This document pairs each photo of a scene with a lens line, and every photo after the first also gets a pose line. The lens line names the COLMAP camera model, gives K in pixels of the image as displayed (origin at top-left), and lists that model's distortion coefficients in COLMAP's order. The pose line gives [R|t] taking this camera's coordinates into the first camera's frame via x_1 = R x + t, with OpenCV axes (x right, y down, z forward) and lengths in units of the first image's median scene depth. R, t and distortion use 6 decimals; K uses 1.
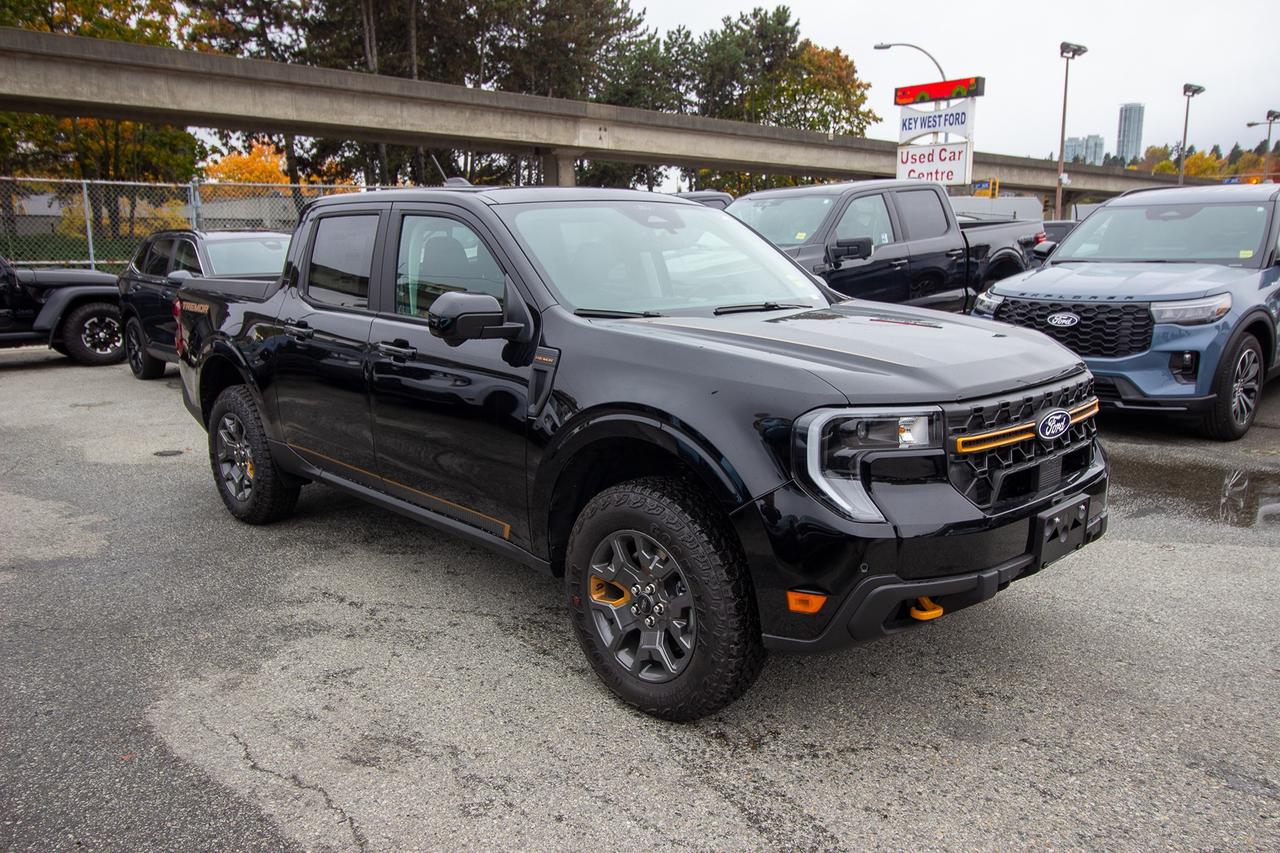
lens RADIAL K [[963.3, 0, 640.0], [0, 963.3, 426.5], [0, 0, 1]] dist [0.007932, 0.000330]
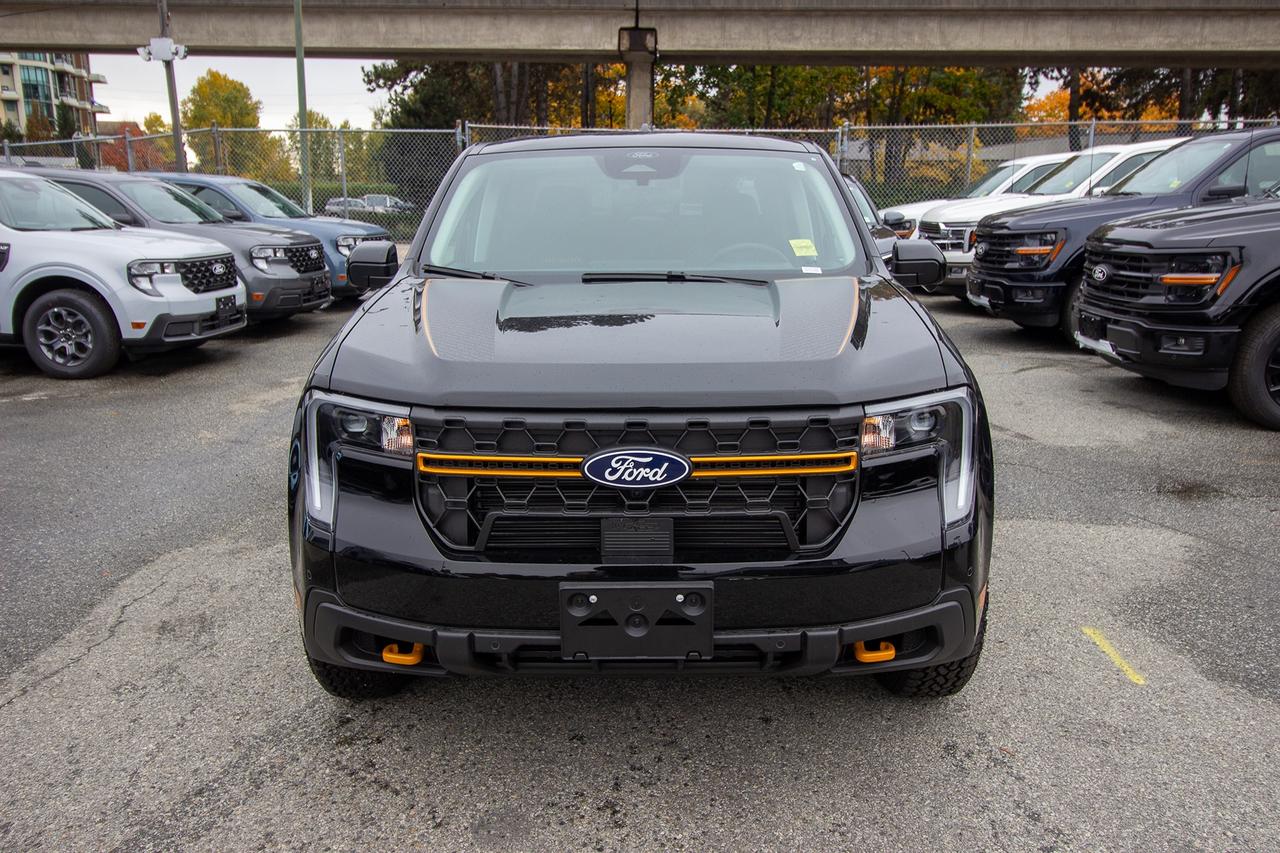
lens RADIAL K [[1003.8, 0, 647.1], [0, 1003.8, 430.7], [0, 0, 1]] dist [0.015082, -0.007024]
pose [[0.715830, 0.169819, -0.677310, 0.076264], [-0.134947, 0.985335, 0.104428, -0.008747], [0.685111, 0.016648, 0.728249, 0.039437]]
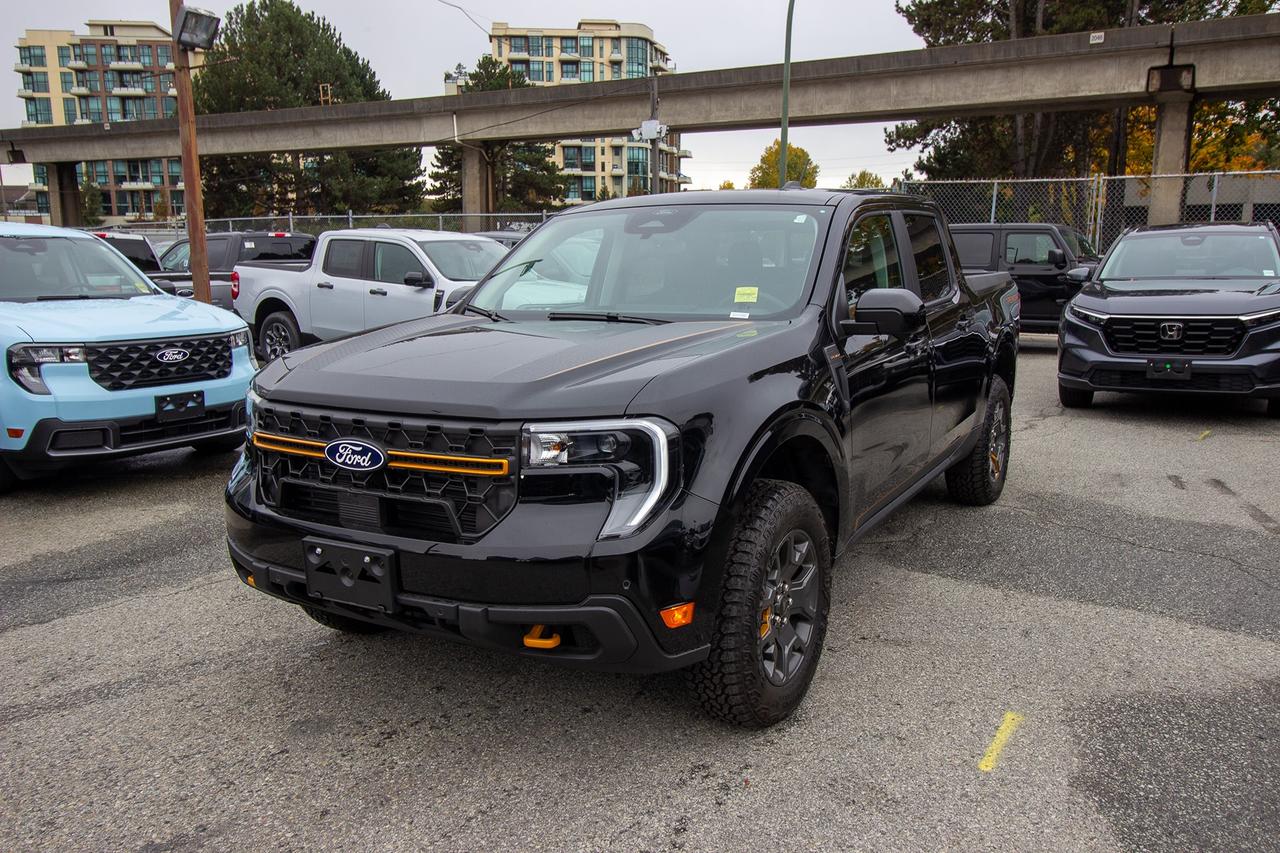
lens RADIAL K [[1003.8, 0, 647.1], [0, 1003.8, 430.7], [0, 0, 1]] dist [0.015082, -0.007024]
pose [[0.278242, 0.175229, -0.944392, 0.115183], [-0.170005, 0.976679, 0.131132, -0.016103], [0.945346, 0.124065, 0.301543, 0.080397]]
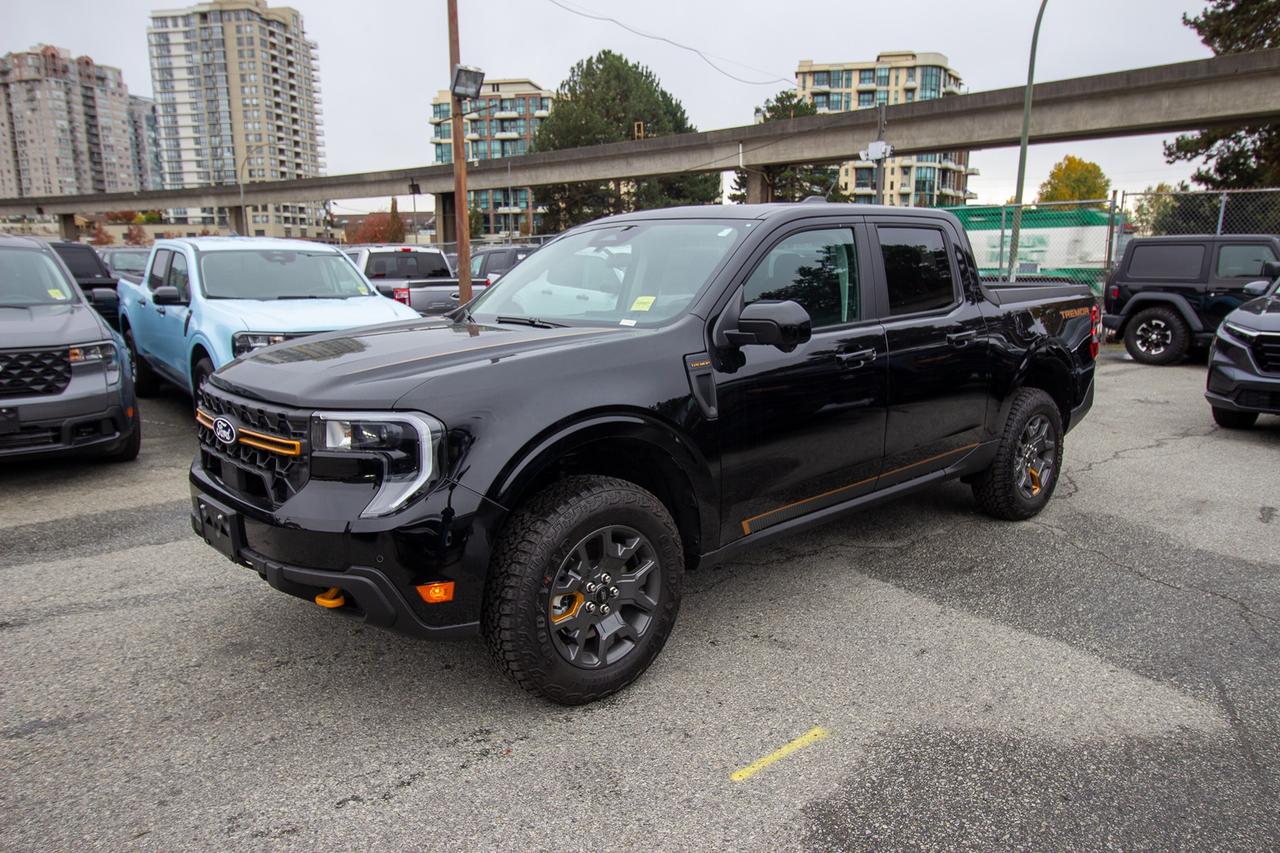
lens RADIAL K [[878.7, 0, 646.7], [0, 878.7, 427.2], [0, 0, 1]] dist [0.009223, -0.007902]
pose [[-0.025551, 0.191068, -0.981244, 0.115762], [-0.177470, 0.965106, 0.192547, -0.023444], [0.983795, 0.179061, 0.009249, 0.120896]]
